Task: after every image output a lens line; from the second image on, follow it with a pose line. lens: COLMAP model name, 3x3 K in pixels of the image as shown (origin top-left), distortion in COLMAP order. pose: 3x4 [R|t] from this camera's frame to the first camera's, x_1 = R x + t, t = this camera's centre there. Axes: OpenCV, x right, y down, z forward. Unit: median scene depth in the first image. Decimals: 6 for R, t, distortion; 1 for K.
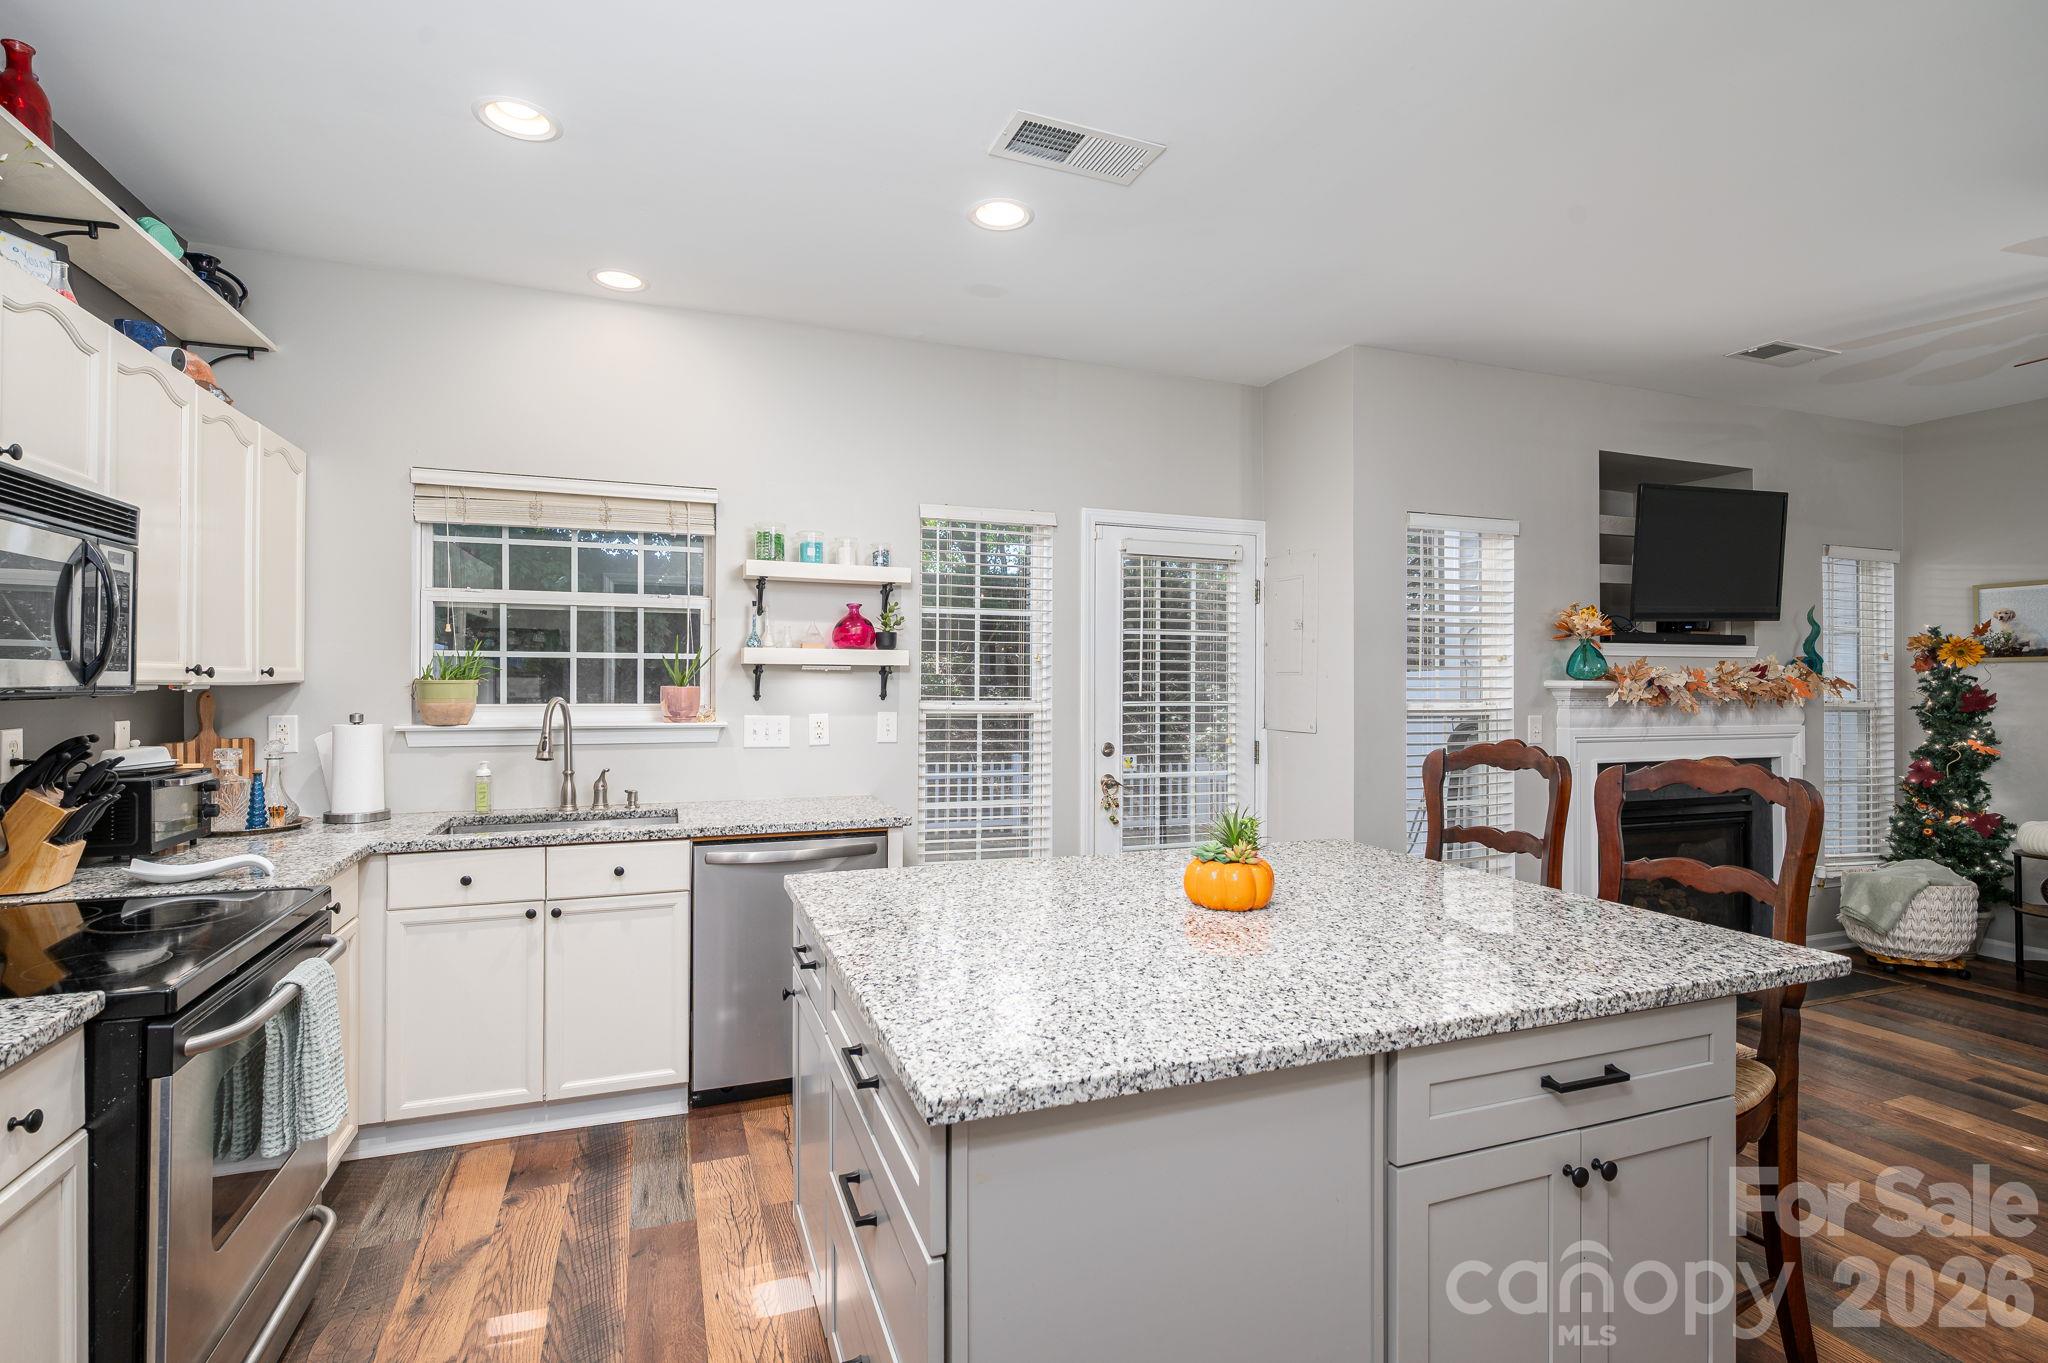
lens RADIAL K [[935.0, 0, 1049.3], [0, 935.0, 678.9], [0, 0, 1]] dist [-0.004291, 0.000613]
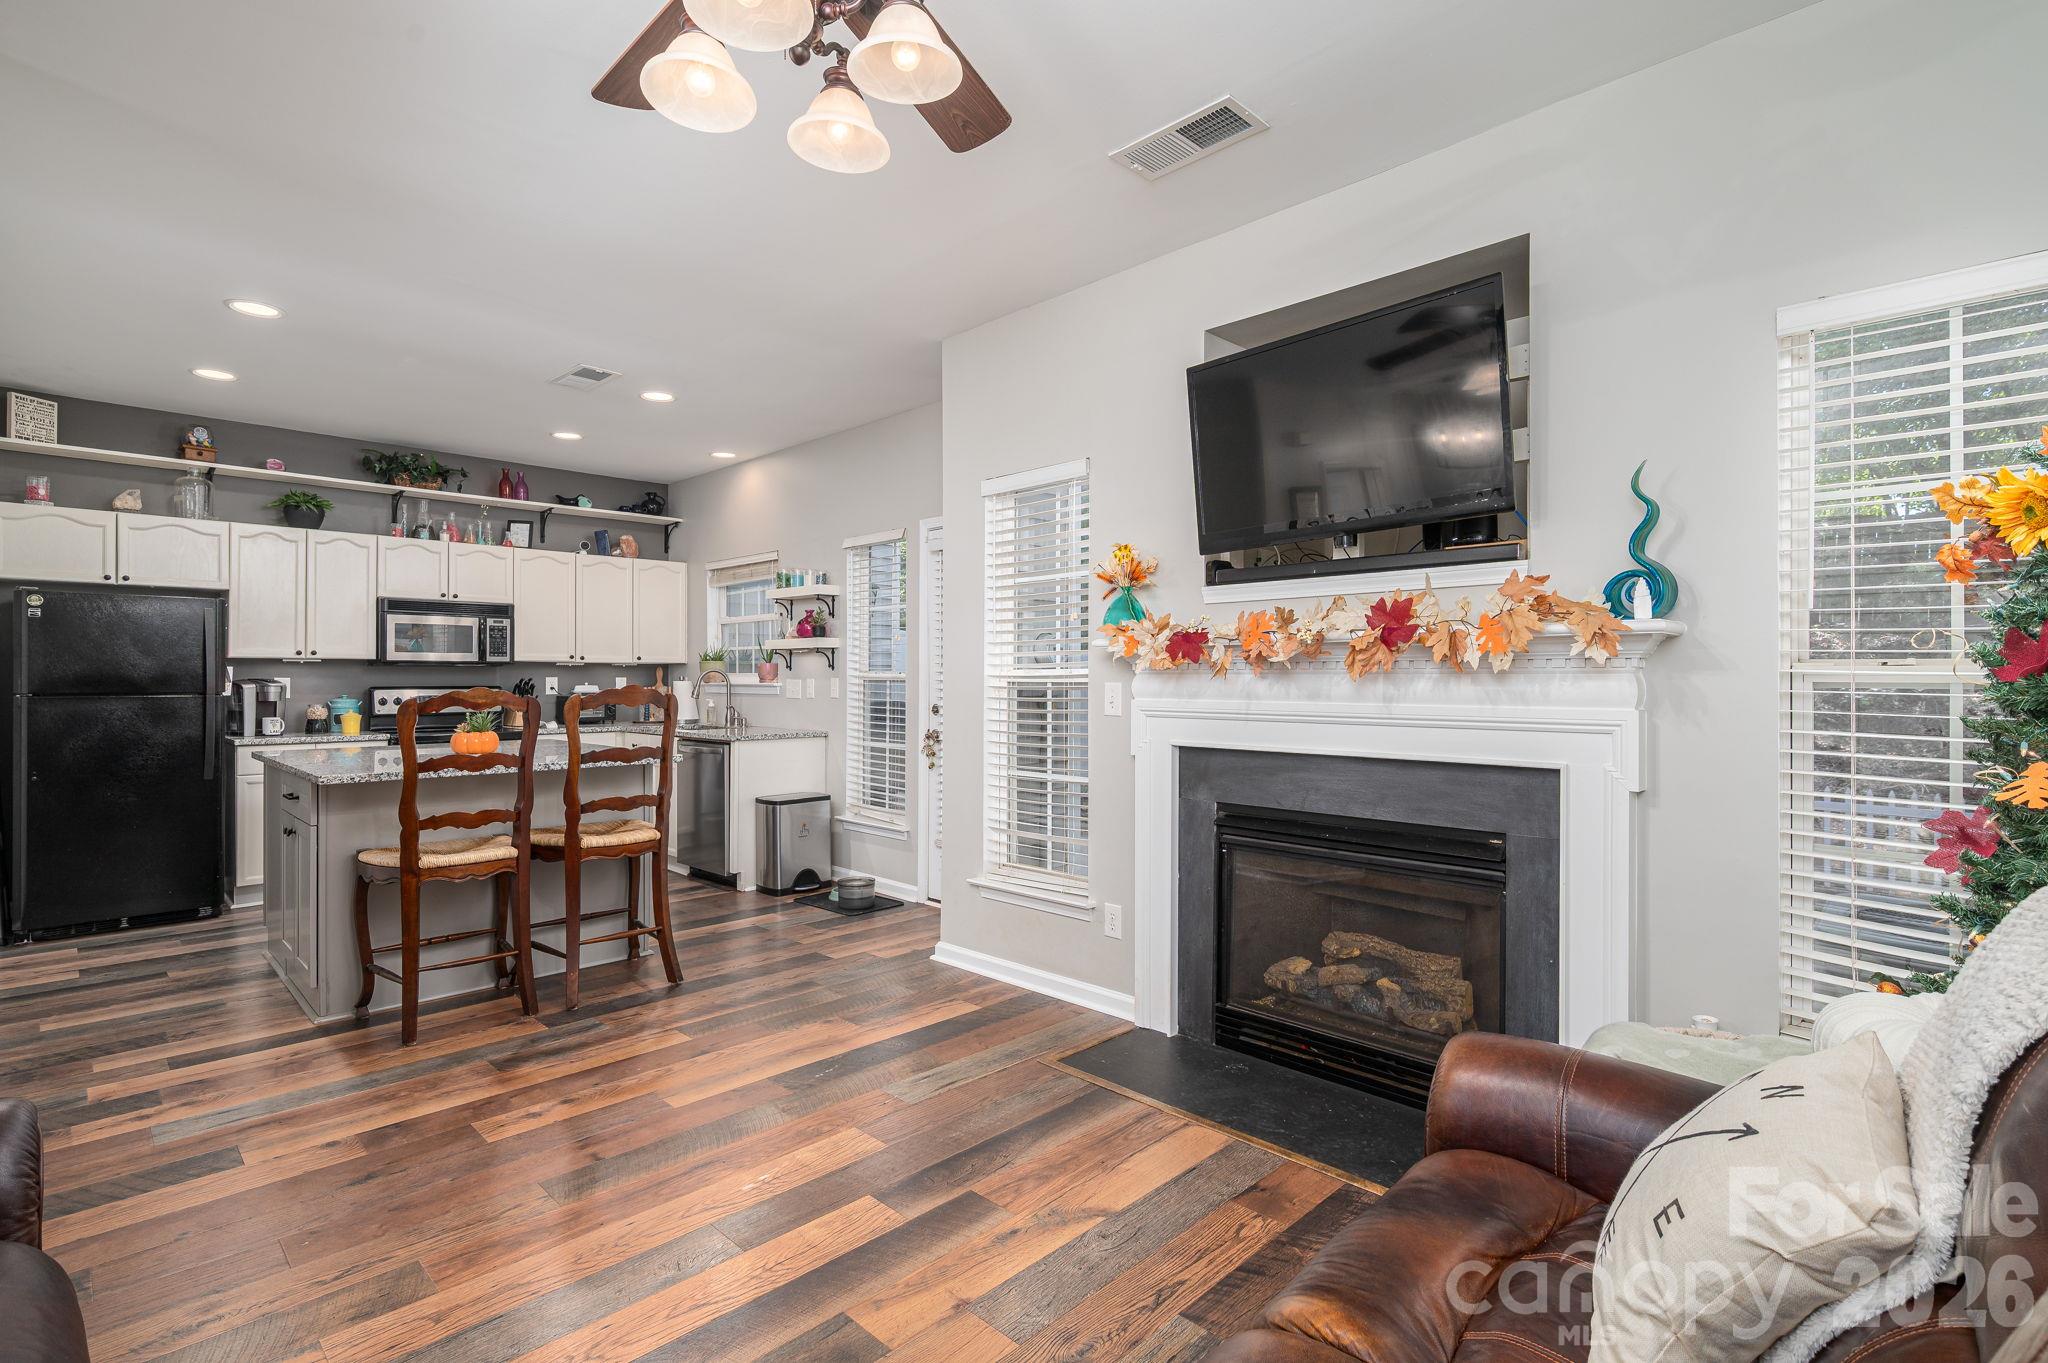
lens RADIAL K [[975.2, 0, 1042.7], [0, 975.2, 676.2], [0, 0, 1]] dist [0.002854, -0.001934]
pose [[0.424966, -0.005740, -0.905191, 1.468636], [0.005255, 0.999979, -0.003874, 0.041676], [0.905194, -0.003111, 0.424987, 0.647322]]
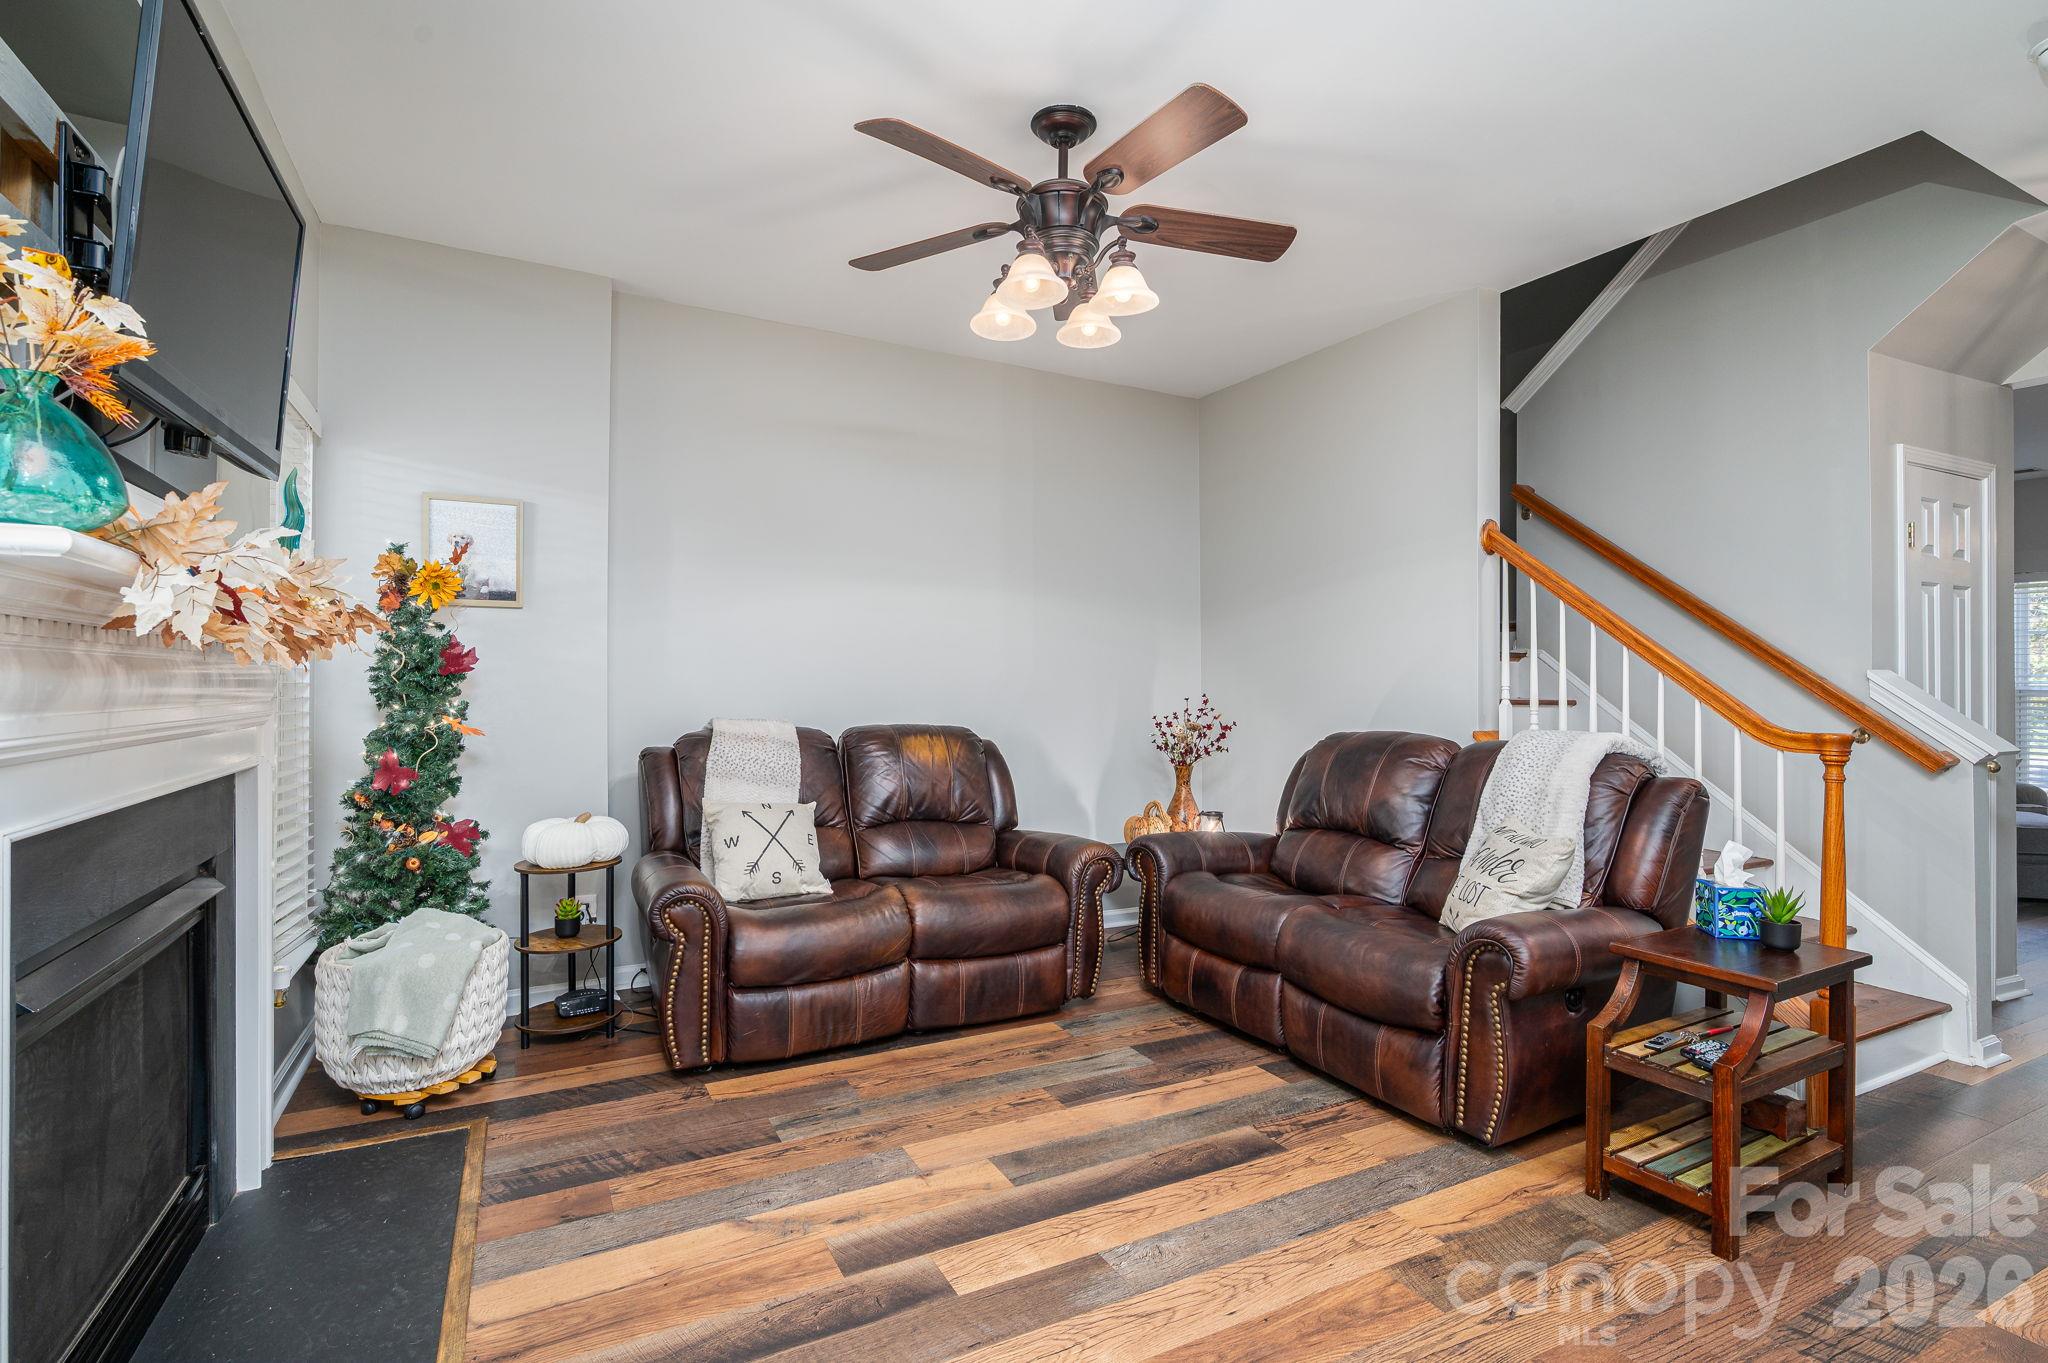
lens RADIAL K [[935.0, 0, 1007.1], [0, 935.0, 690.4], [0, 0, 1]] dist [-0.004291, 0.000613]
pose [[-0.104265, -0.012878, 0.994466, 0.341319], [-0.011127, 0.999869, 0.011782, 0.043154], [-0.994487, -0.009837, -0.104394, 0.844189]]
